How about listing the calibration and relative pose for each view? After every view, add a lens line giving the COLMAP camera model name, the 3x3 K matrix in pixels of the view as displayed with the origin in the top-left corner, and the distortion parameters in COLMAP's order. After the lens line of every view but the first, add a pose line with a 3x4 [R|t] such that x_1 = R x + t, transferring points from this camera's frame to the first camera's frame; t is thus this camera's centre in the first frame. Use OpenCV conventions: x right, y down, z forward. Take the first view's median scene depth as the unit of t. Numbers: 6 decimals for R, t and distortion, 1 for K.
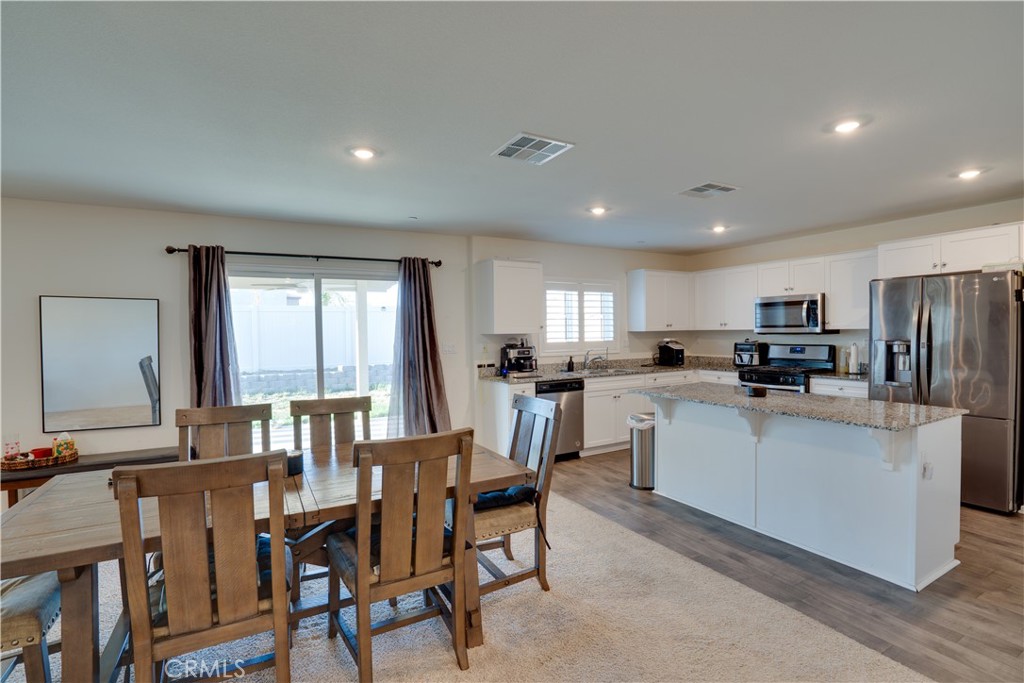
lens RADIAL K [[474.3, 0, 510.4], [0, 474.3, 343.6], [0, 0, 1]] dist [-0.046185, 0.014586]
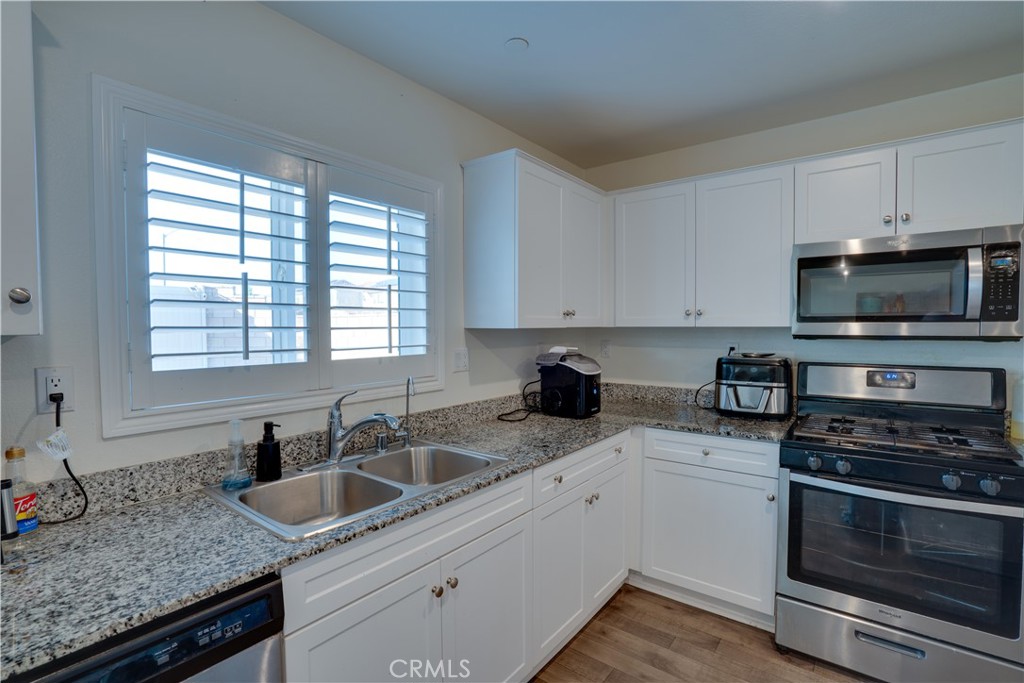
lens RADIAL K [[474.3, 0, 510.4], [0, 474.3, 343.6], [0, 0, 1]] dist [-0.046185, 0.014586]
pose [[0.922263, -0.003752, 0.386546, 0.145502], [0.000252, 0.999959, 0.009106, -0.017962], [-0.386564, -0.008301, 0.922225, 0.680528]]
